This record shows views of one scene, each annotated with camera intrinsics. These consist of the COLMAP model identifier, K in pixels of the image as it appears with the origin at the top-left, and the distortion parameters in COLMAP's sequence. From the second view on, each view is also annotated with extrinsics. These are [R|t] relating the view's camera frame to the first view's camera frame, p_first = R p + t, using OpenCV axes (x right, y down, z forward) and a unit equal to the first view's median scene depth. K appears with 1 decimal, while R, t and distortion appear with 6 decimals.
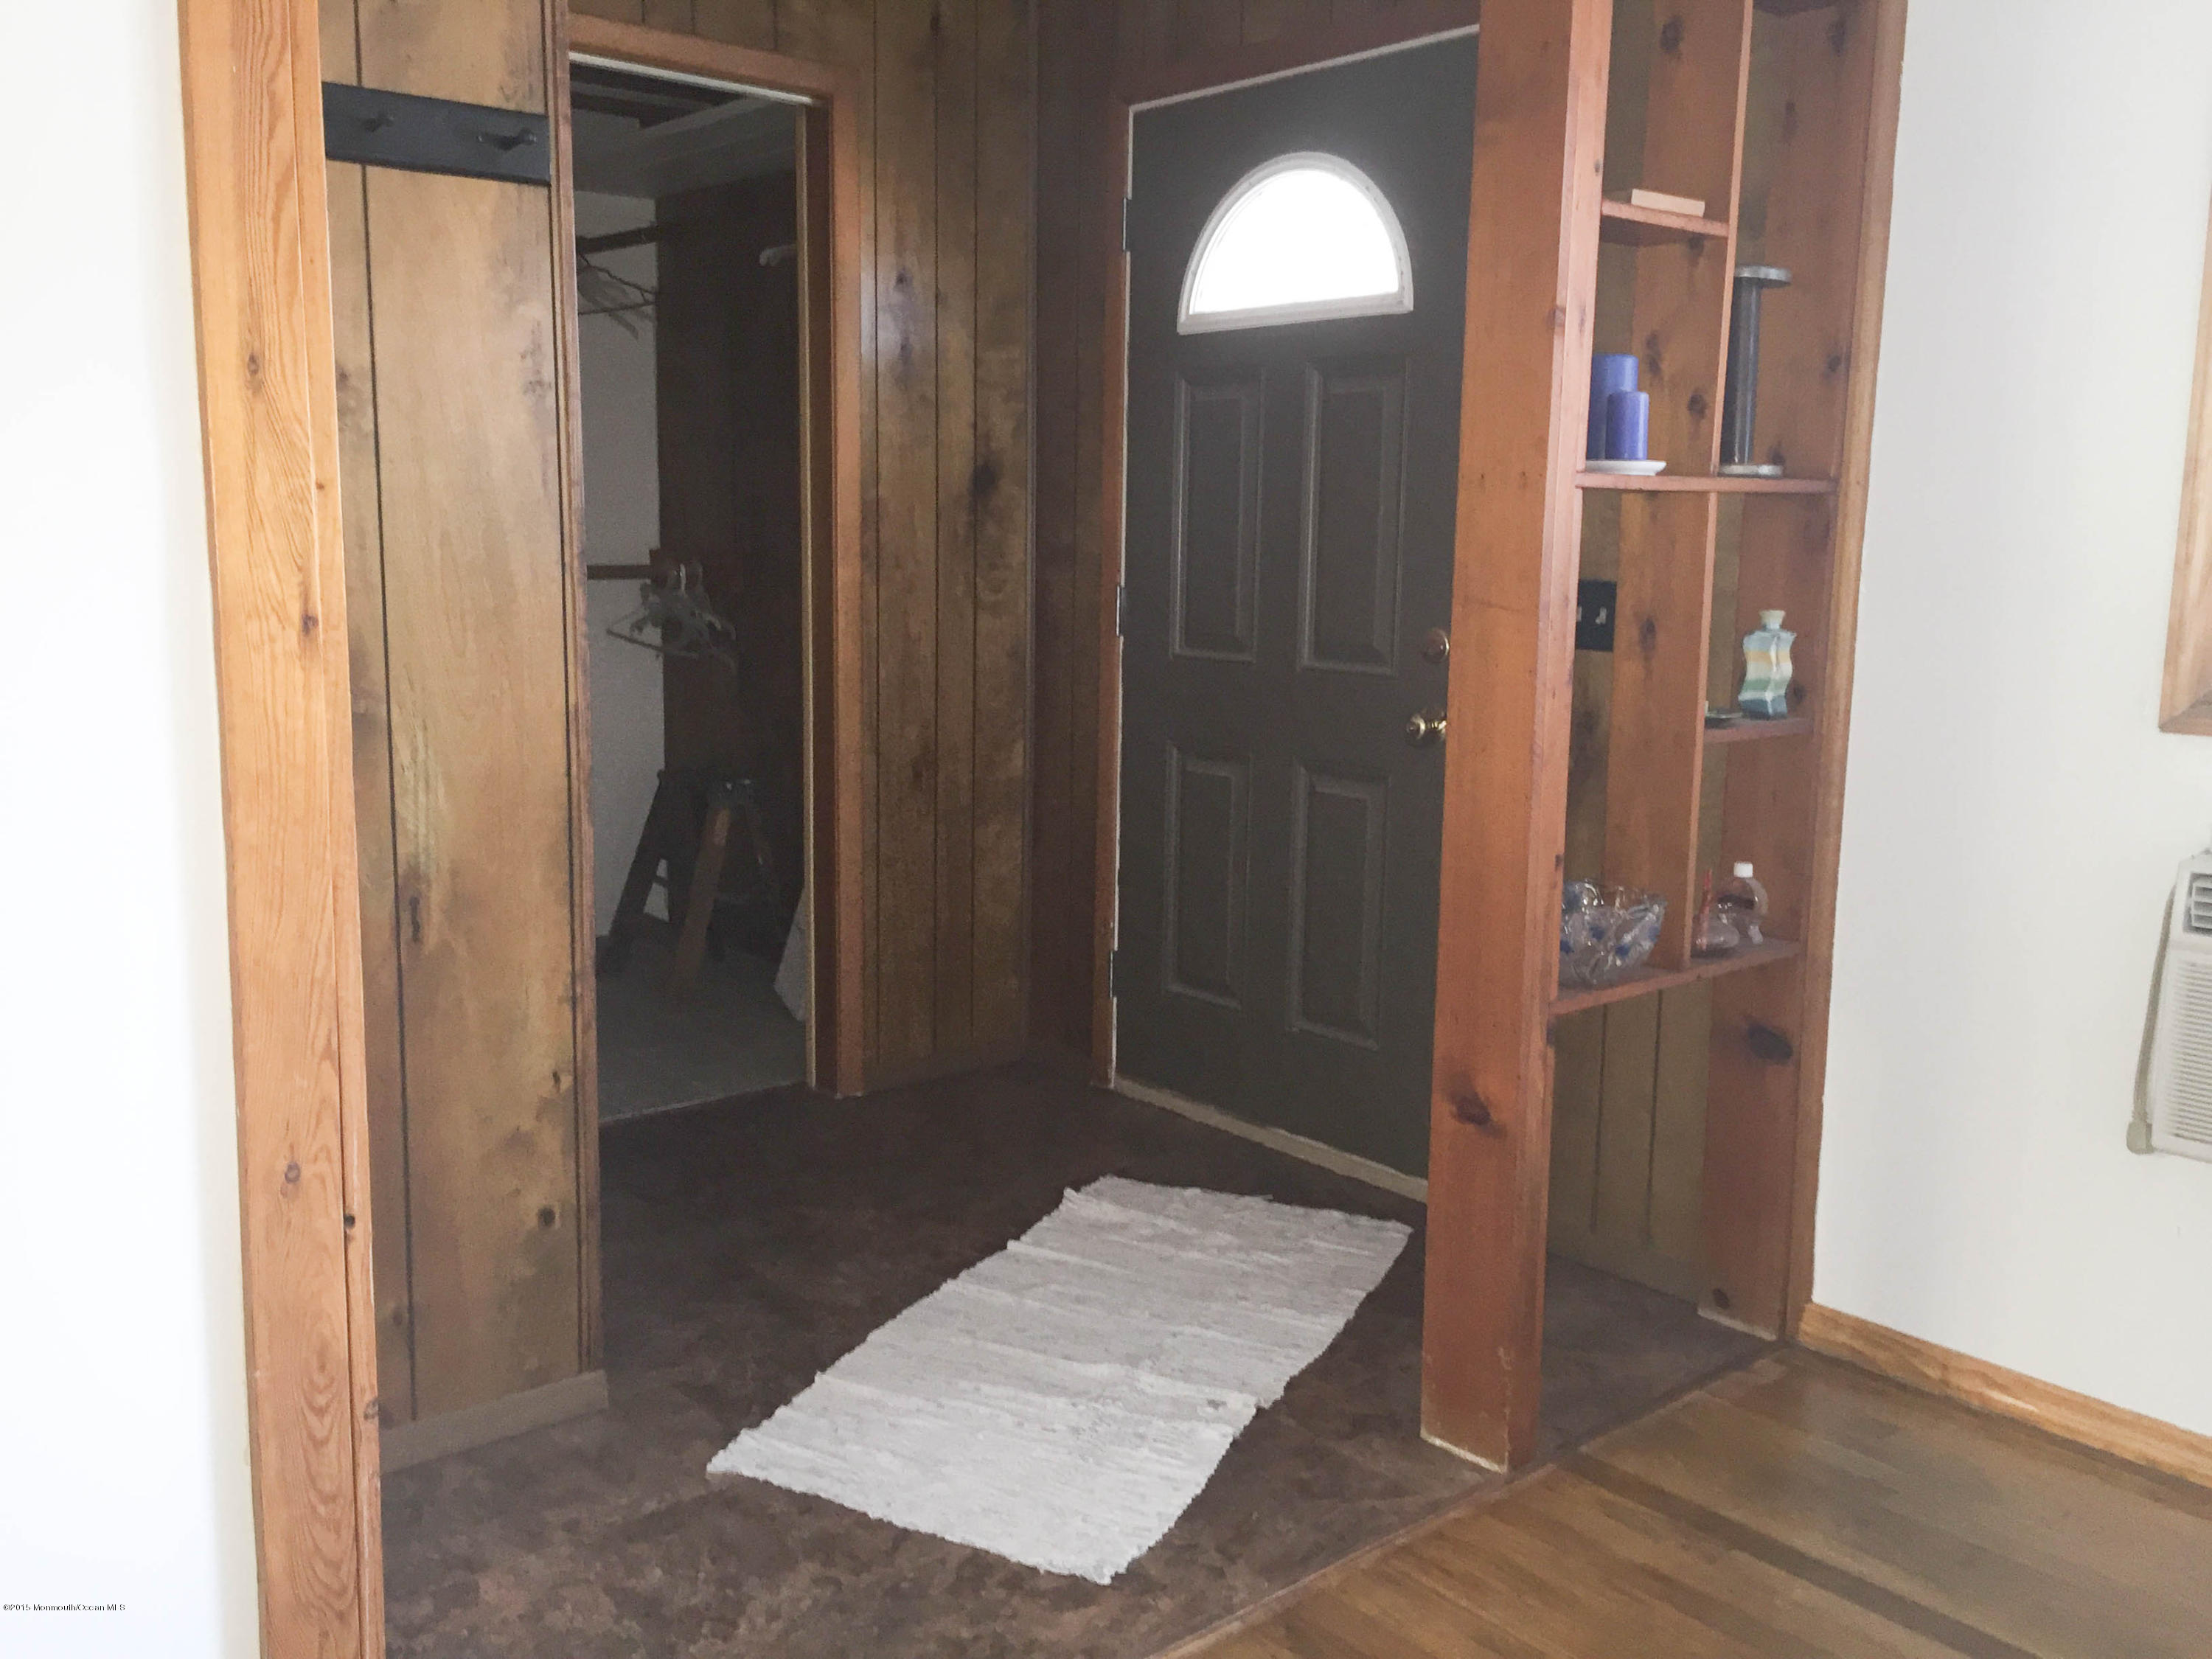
lens RADIAL K [[1897.4, 0, 1105.8], [0, 1897.4, 822.9], [0, 0, 1]] dist [0.076516, -0.092879]
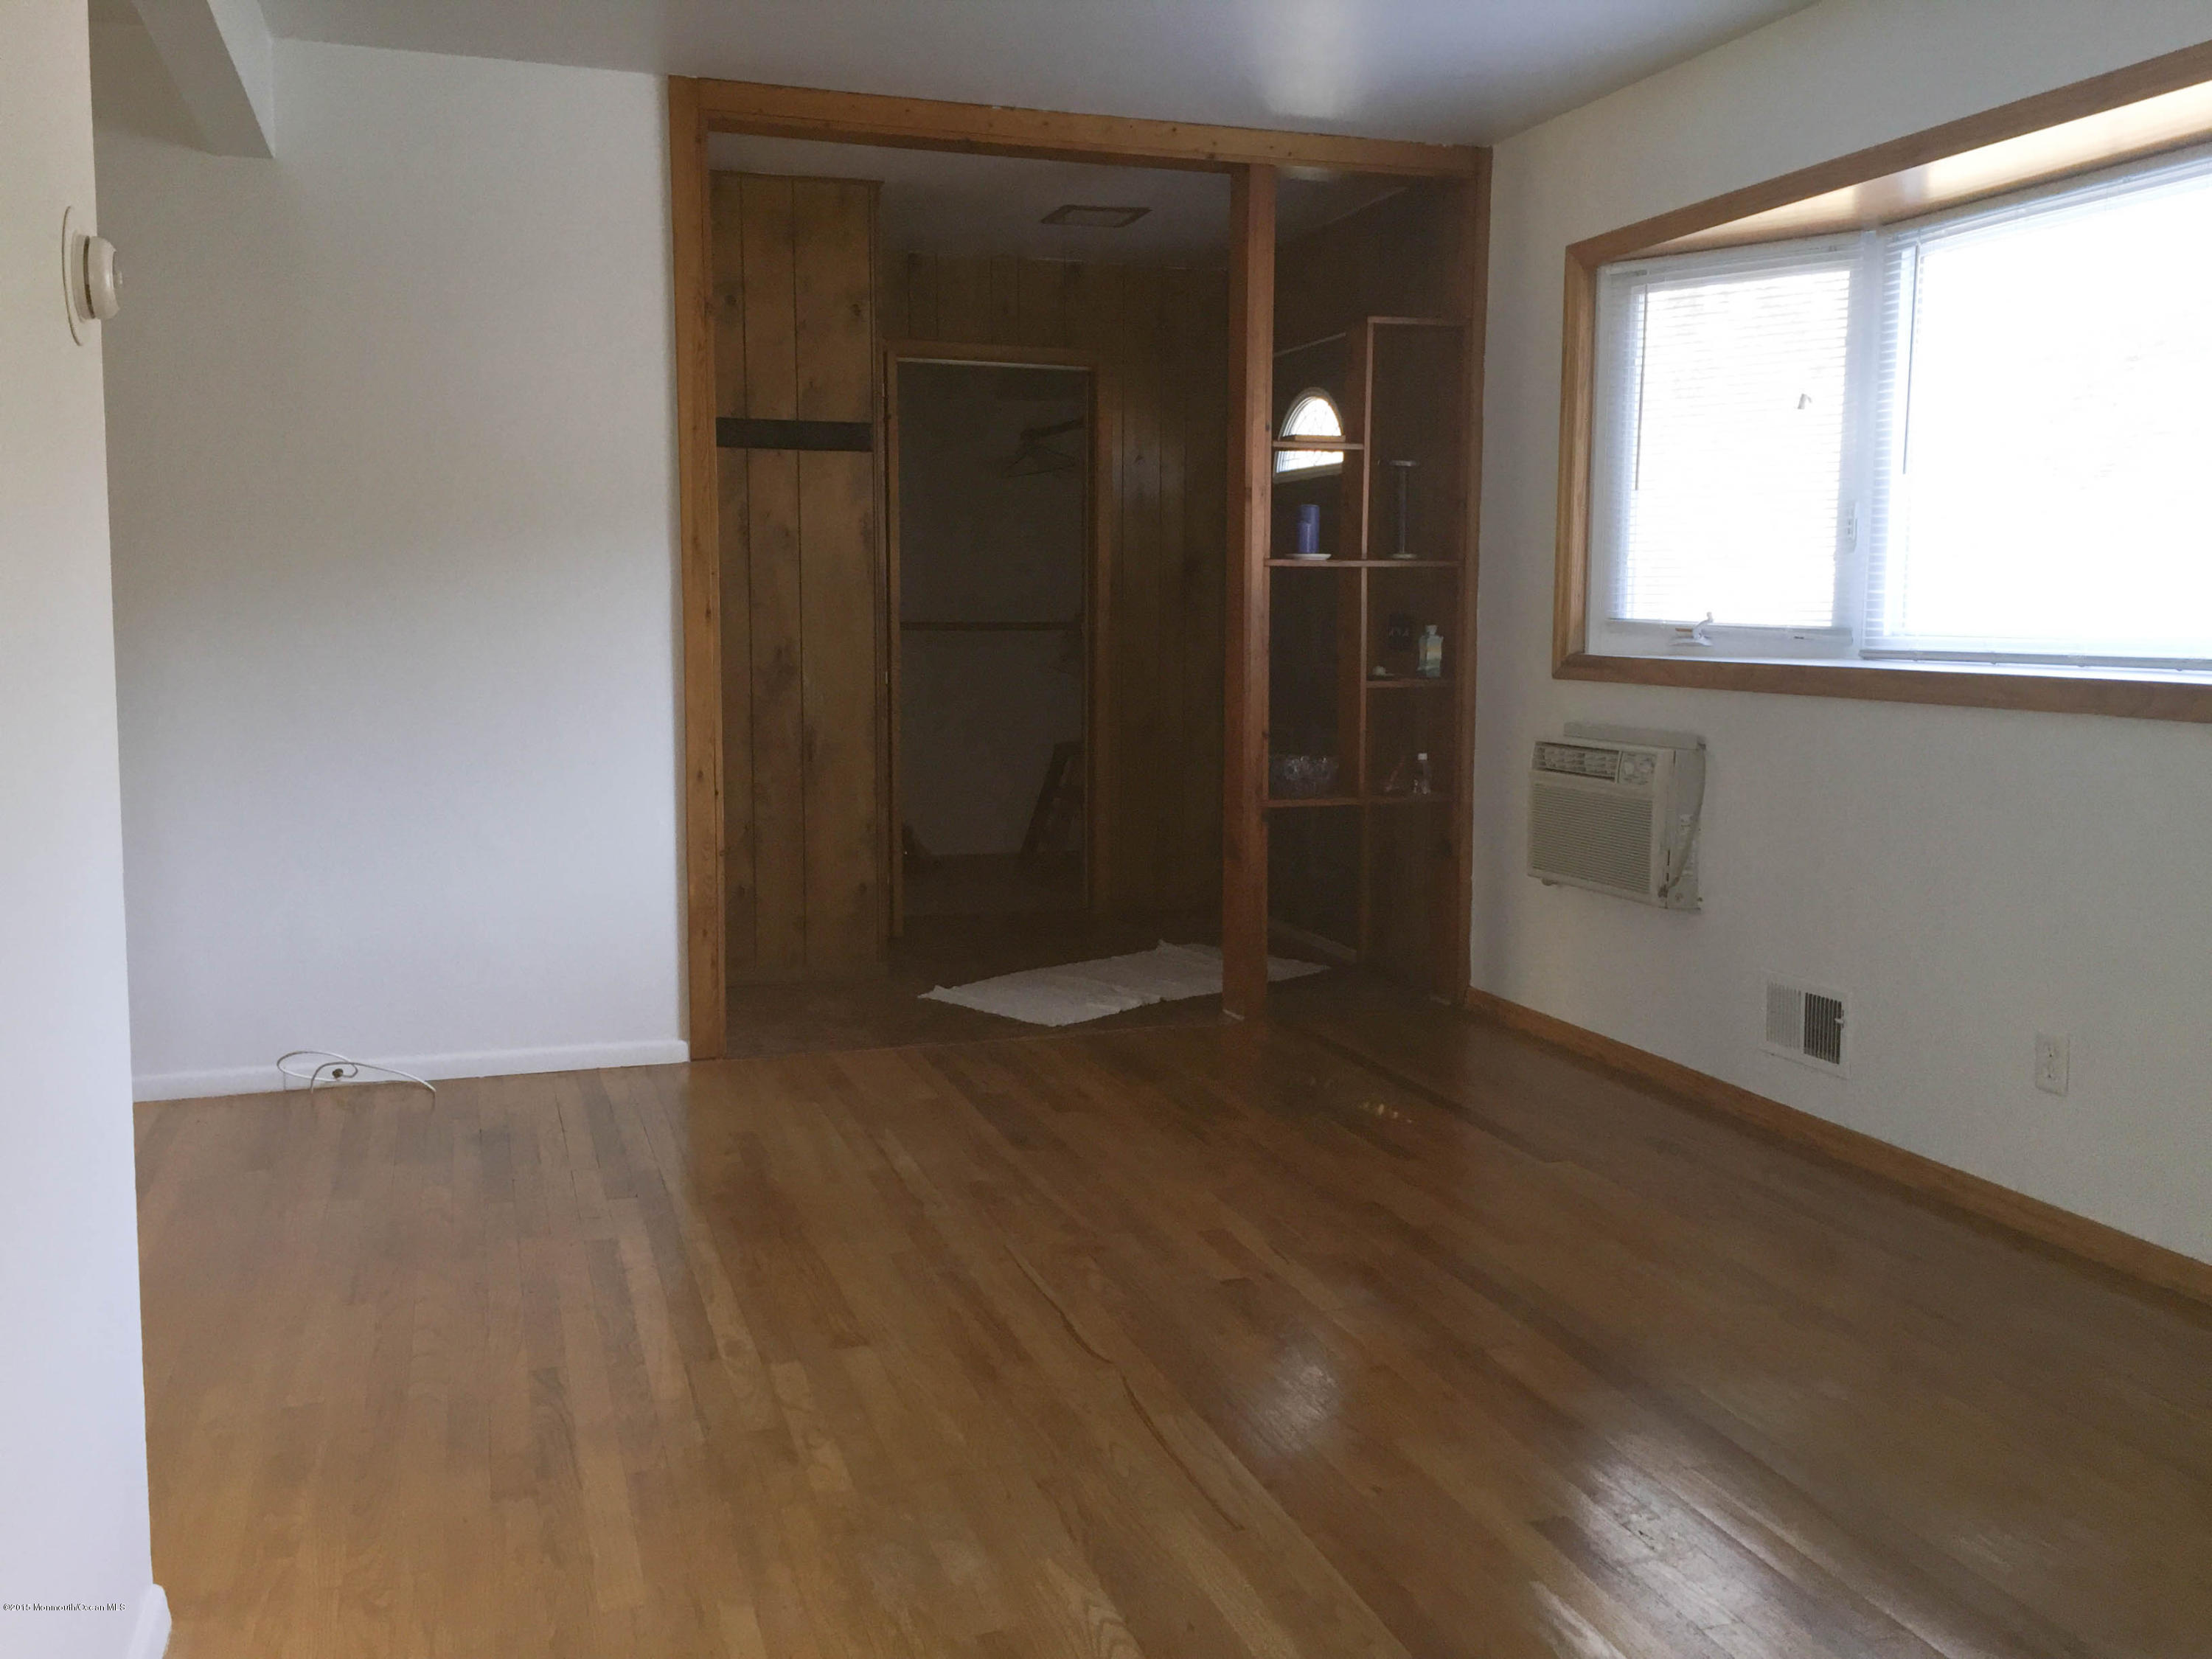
lens RADIAL K [[1897.4, 0, 1106.5], [0, 1897.4, 830.3], [0, 0, 1]] dist [0.076516, -0.092879]
pose [[0.930431, 0.032952, -0.364983, 0.851111], [-0.047735, 0.998362, -0.031553, 0.202436], [0.363345, 0.046780, 0.930479, -1.077431]]
